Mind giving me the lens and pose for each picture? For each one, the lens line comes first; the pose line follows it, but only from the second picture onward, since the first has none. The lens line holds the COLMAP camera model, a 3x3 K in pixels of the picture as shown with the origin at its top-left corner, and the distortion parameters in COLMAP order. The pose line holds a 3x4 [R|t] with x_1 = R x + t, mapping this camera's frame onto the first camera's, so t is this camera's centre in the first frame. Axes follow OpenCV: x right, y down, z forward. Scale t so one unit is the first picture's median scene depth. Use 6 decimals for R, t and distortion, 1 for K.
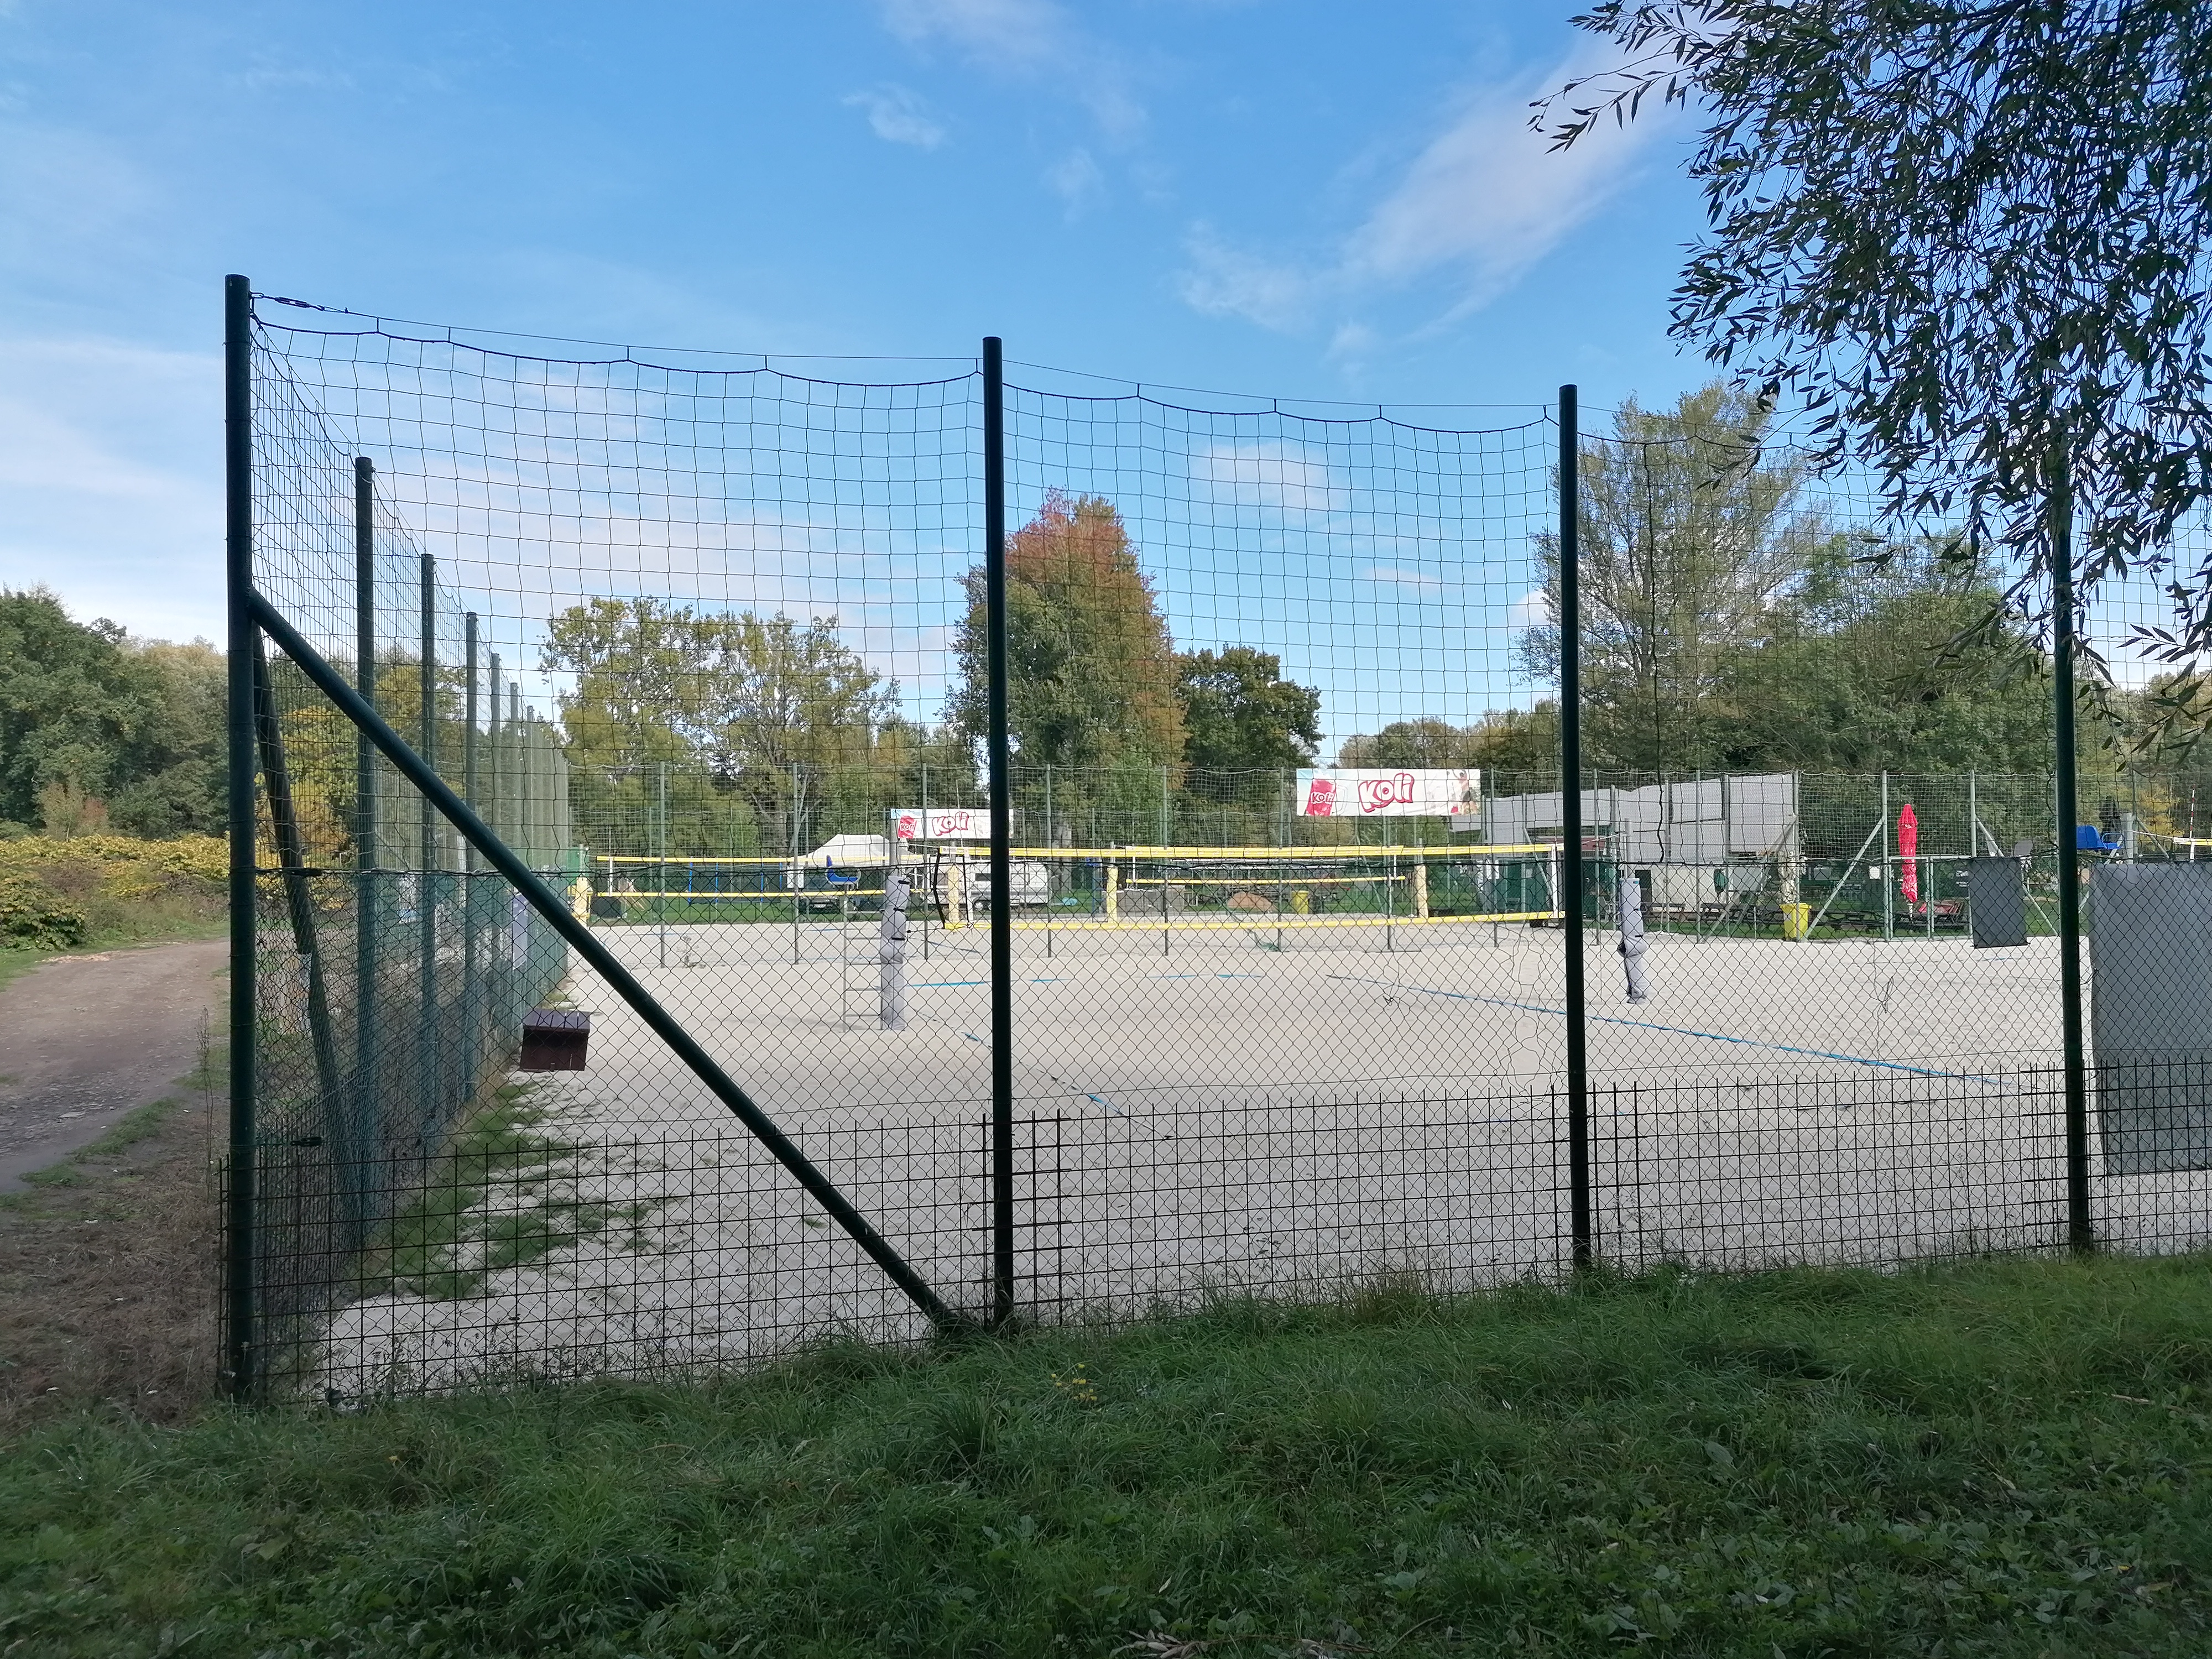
lens RADIAL K [[1692.9, 0, 1106.0], [0, 1692.9, 829.5], [0, 0, 1]] dist [0.090553, -0.108390]
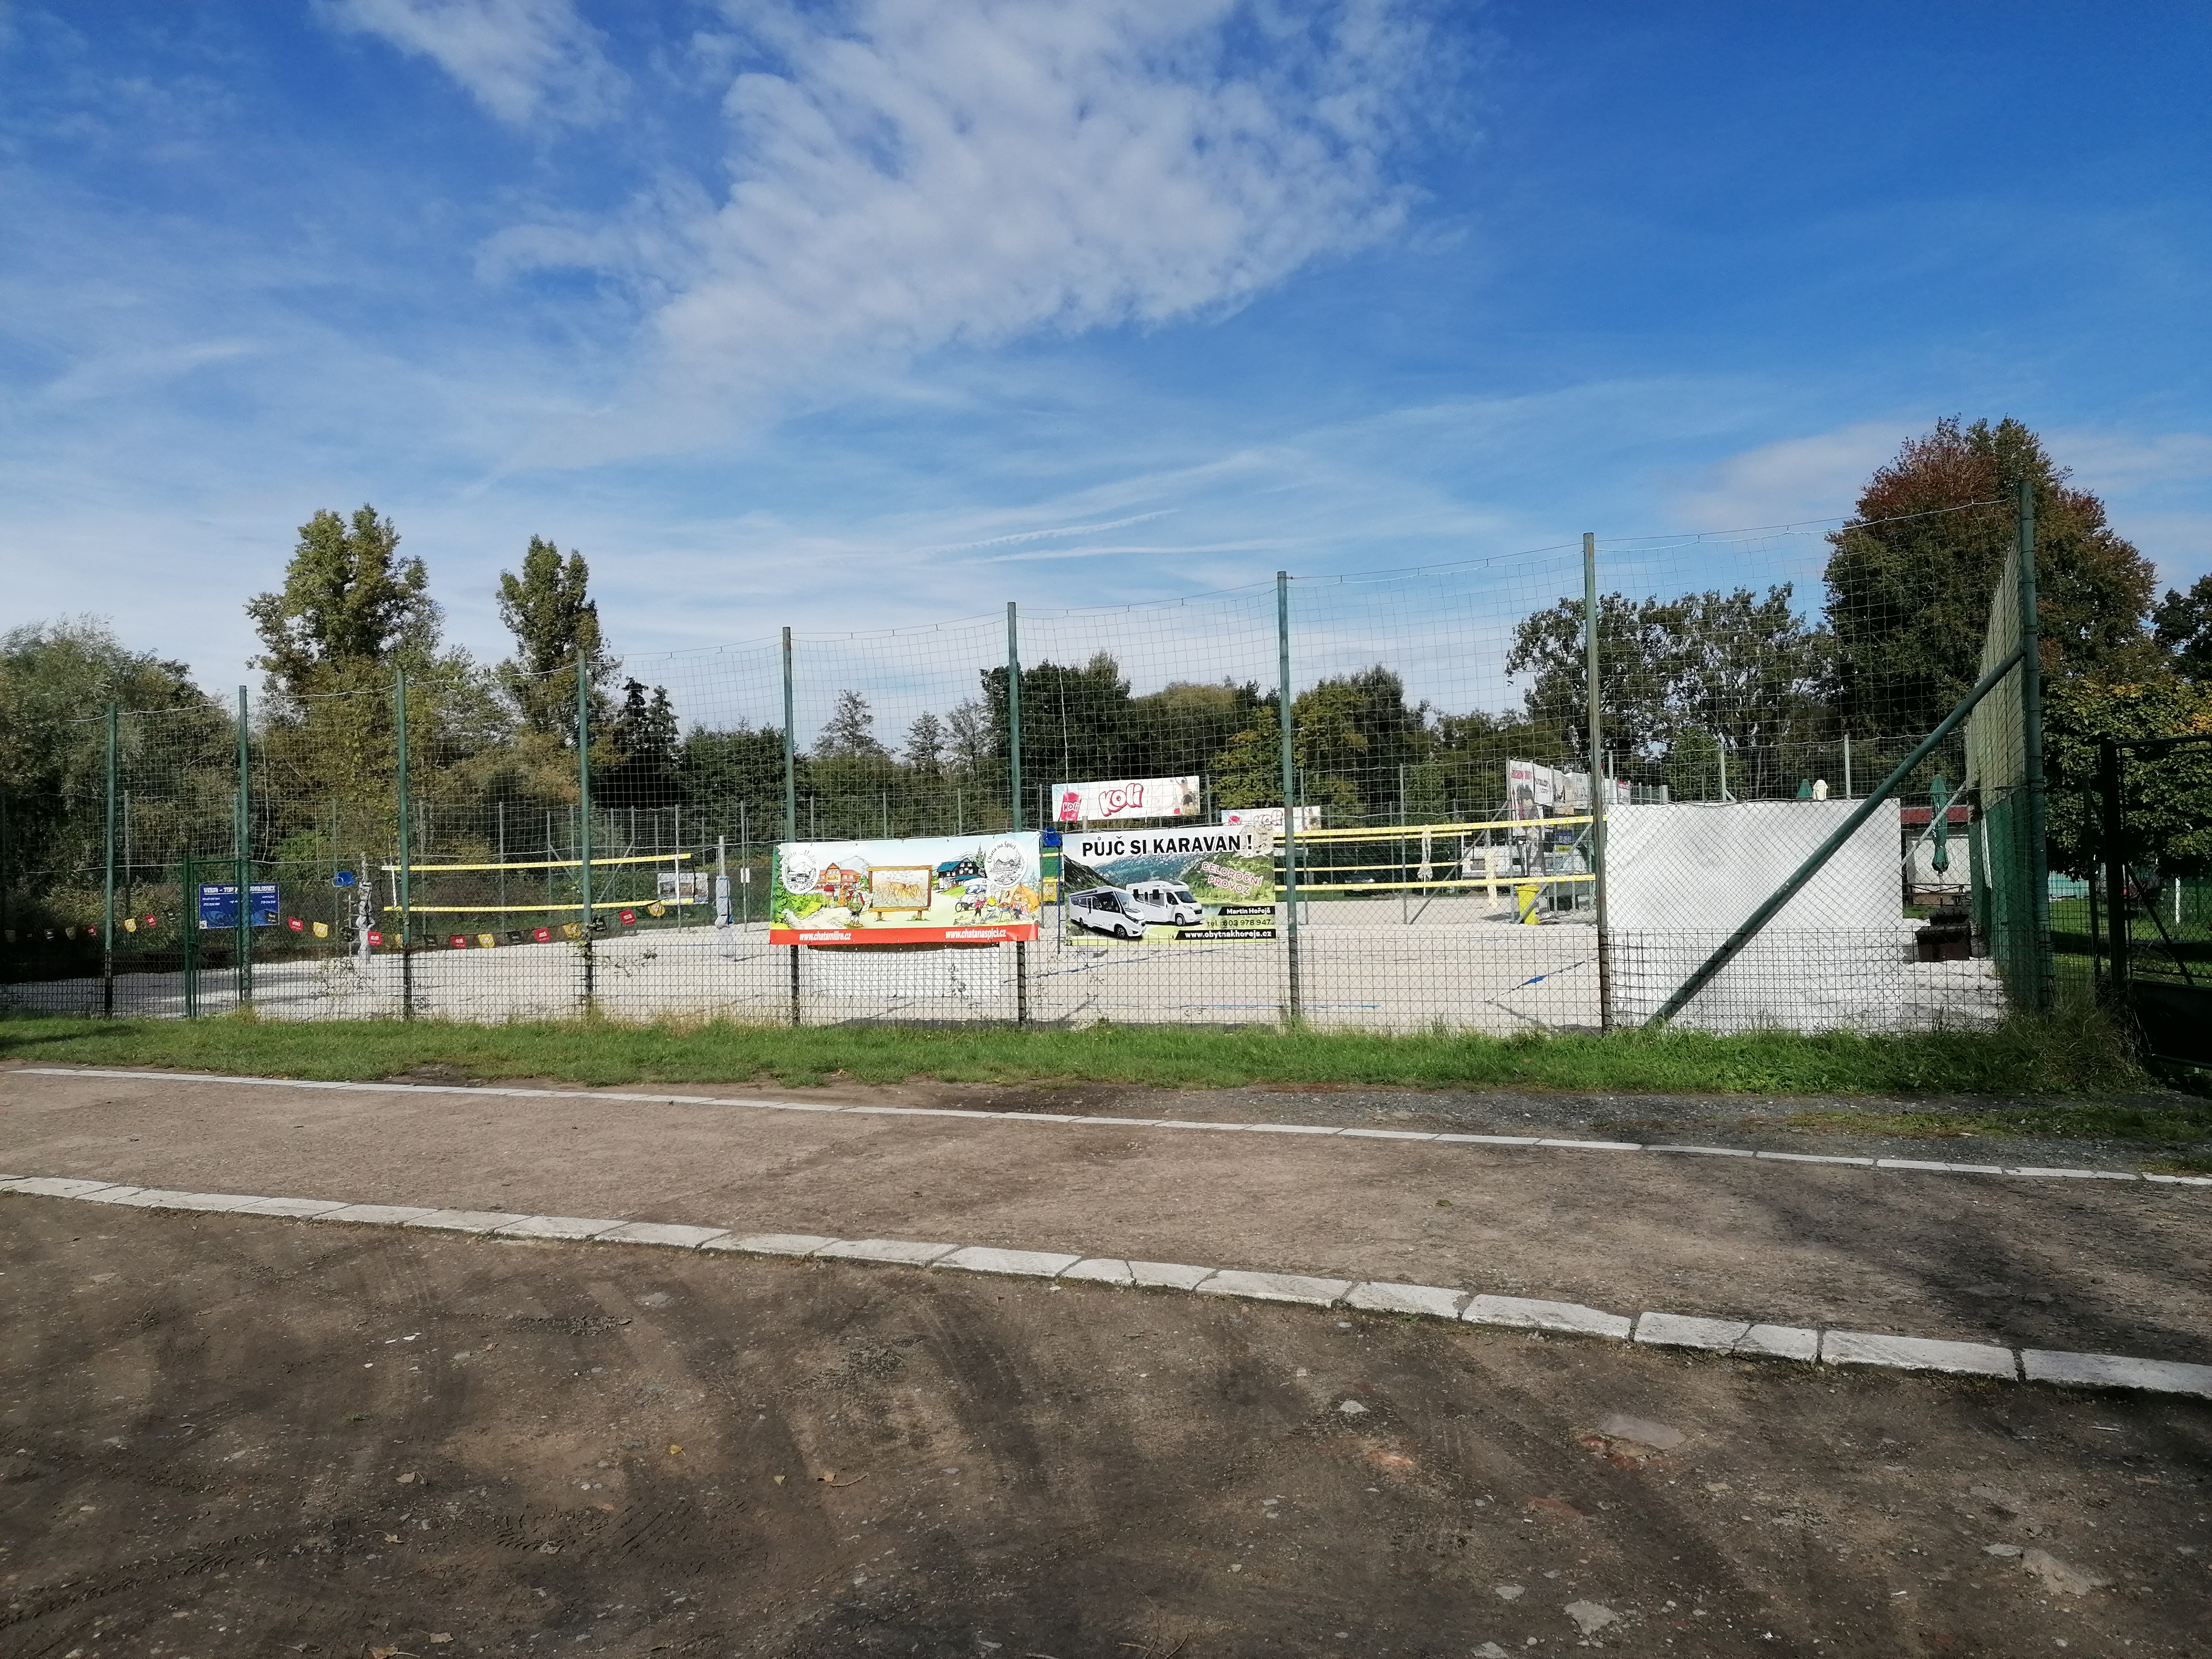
lens RADIAL K [[1669.6, 0, 1134.7], [0, 1669.6, 825.3], [0, 0, 1]] dist [0.134669, -0.165523]
pose [[0.757370, -0.036007, -0.651992, 0.211238], [0.042475, 0.999080, -0.005834, 0.001219], [0.651603, -0.023275, 0.758203, 0.019417]]
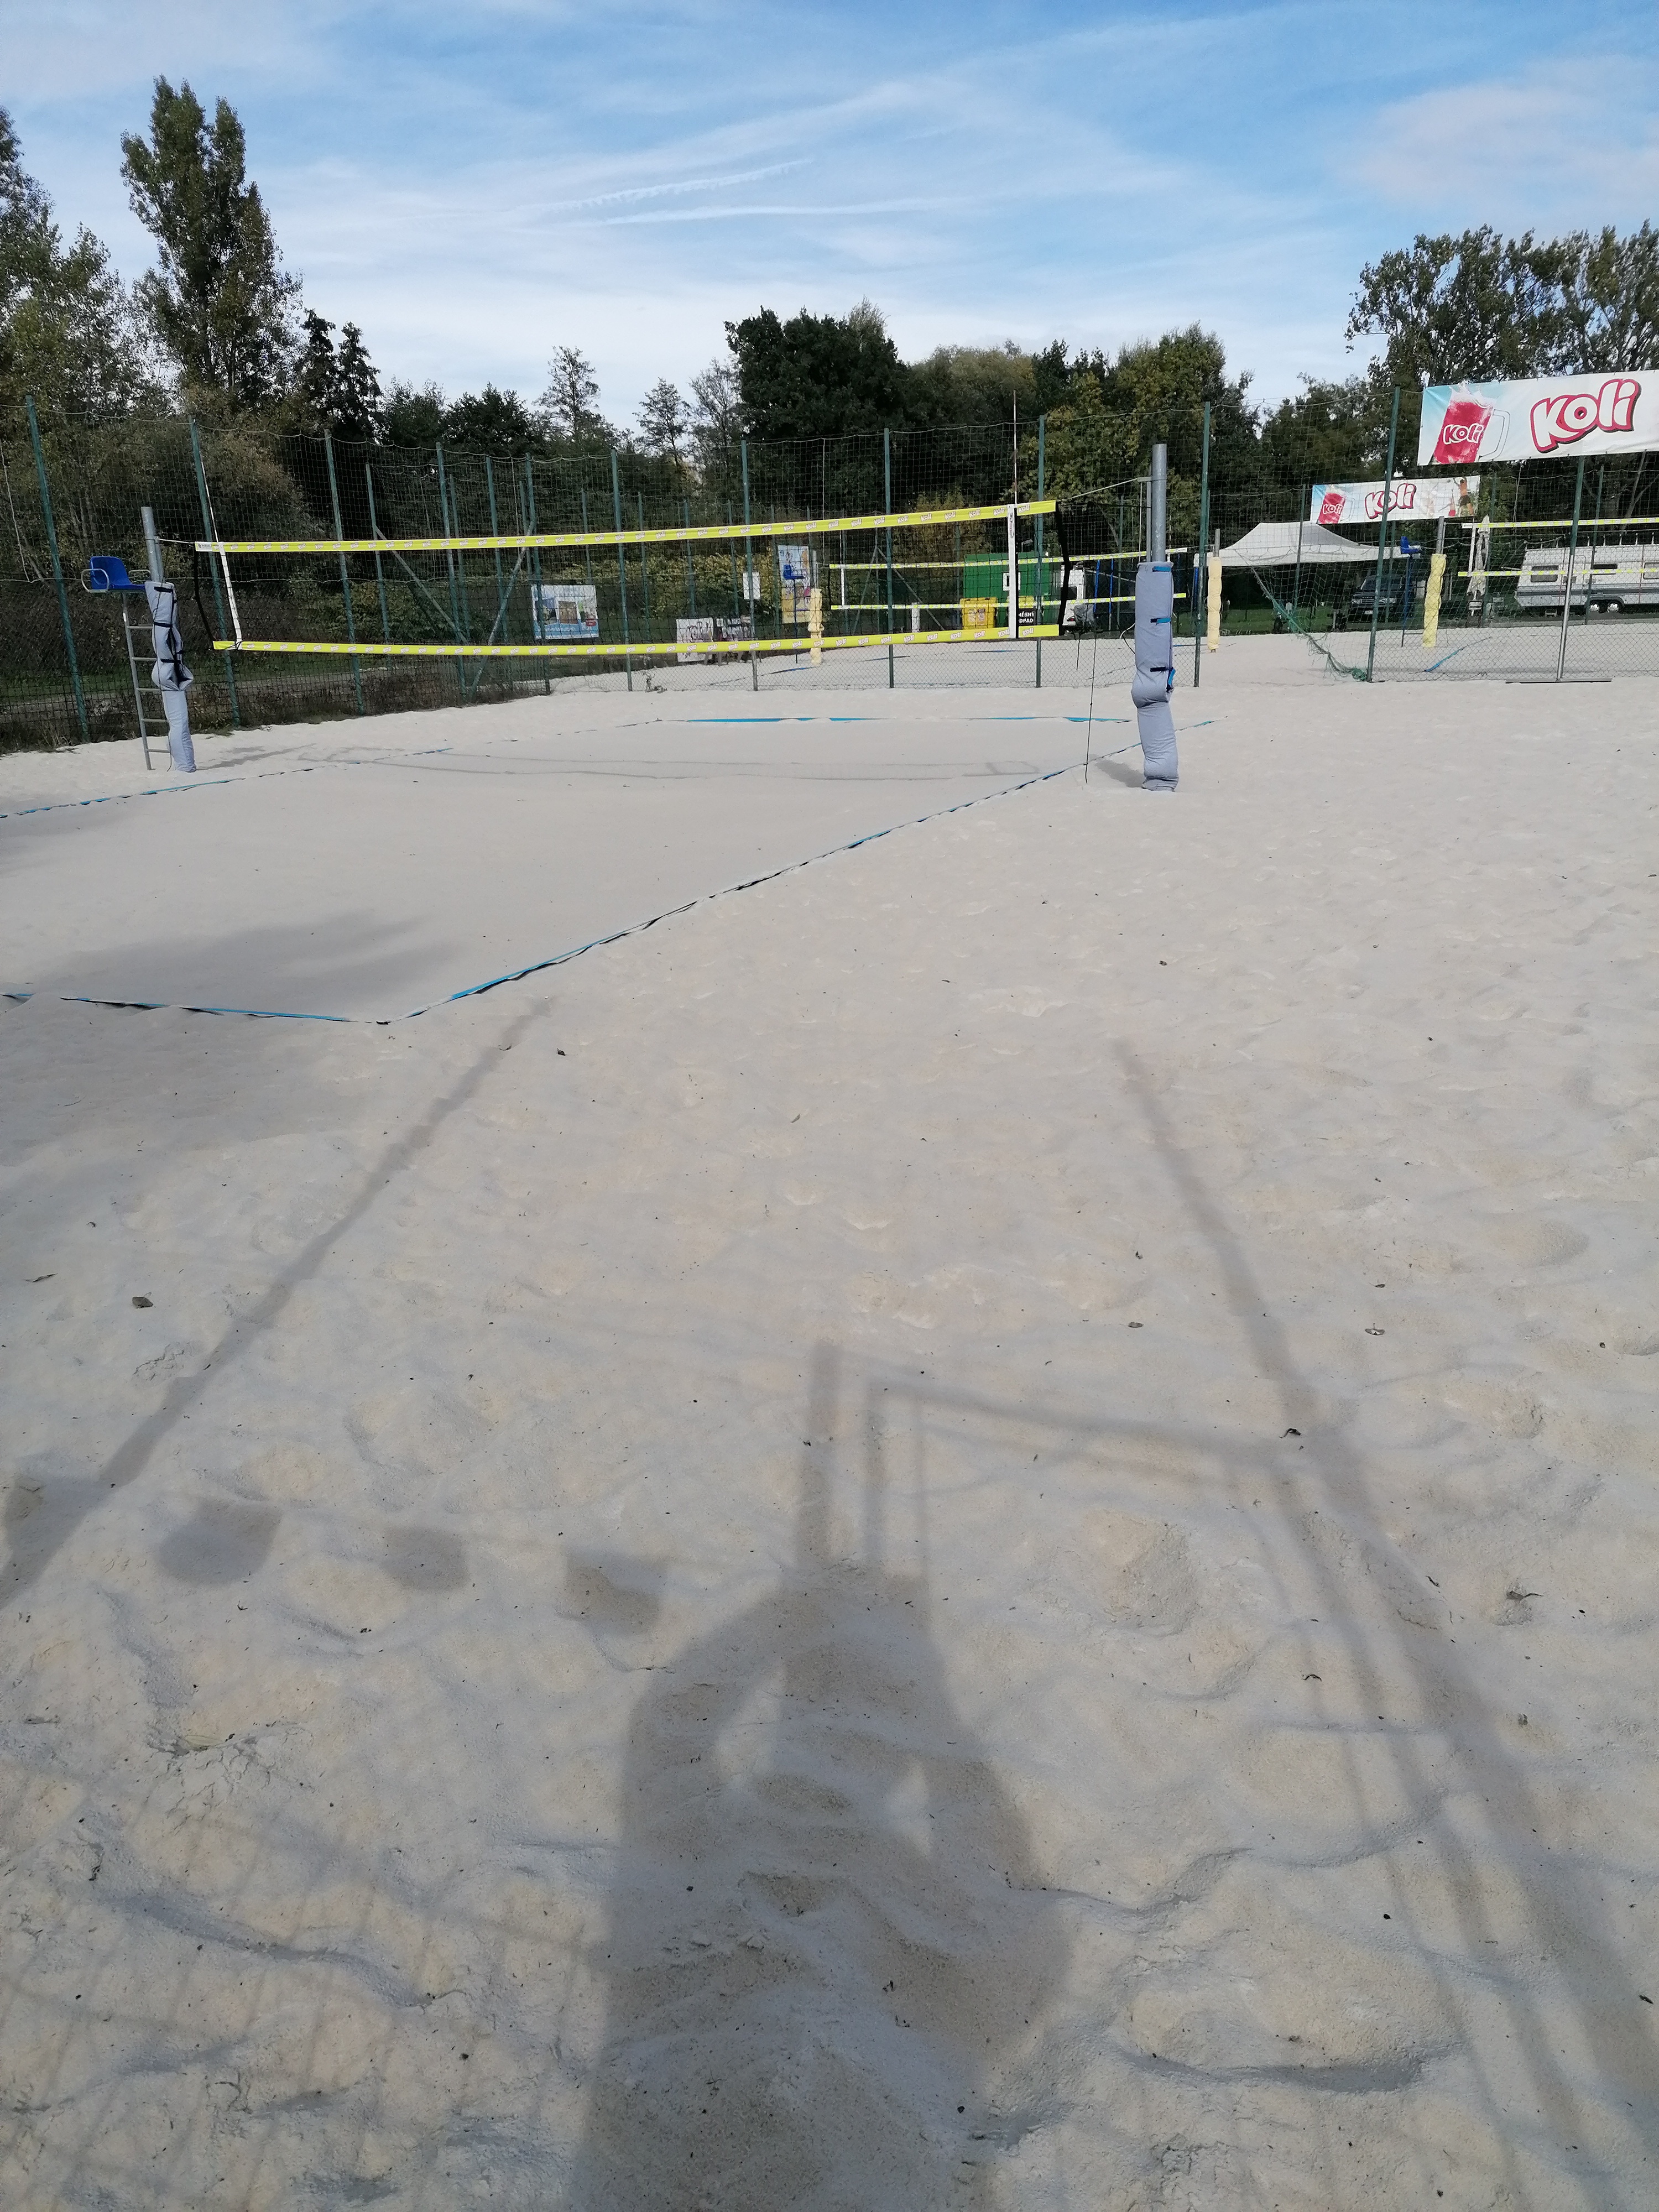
lens RADIAL K [[1692.9, 0, 870.7], [0, 1692.9, 1111.5], [0, 0, 1]] dist [0.090553, -0.108390]
pose [[0.790219, 0.156991, -0.592374, 0.080828], [0.043636, 0.949762, 0.309916, 0.002862], [0.611268, -0.270750, 0.743670, 0.066112]]
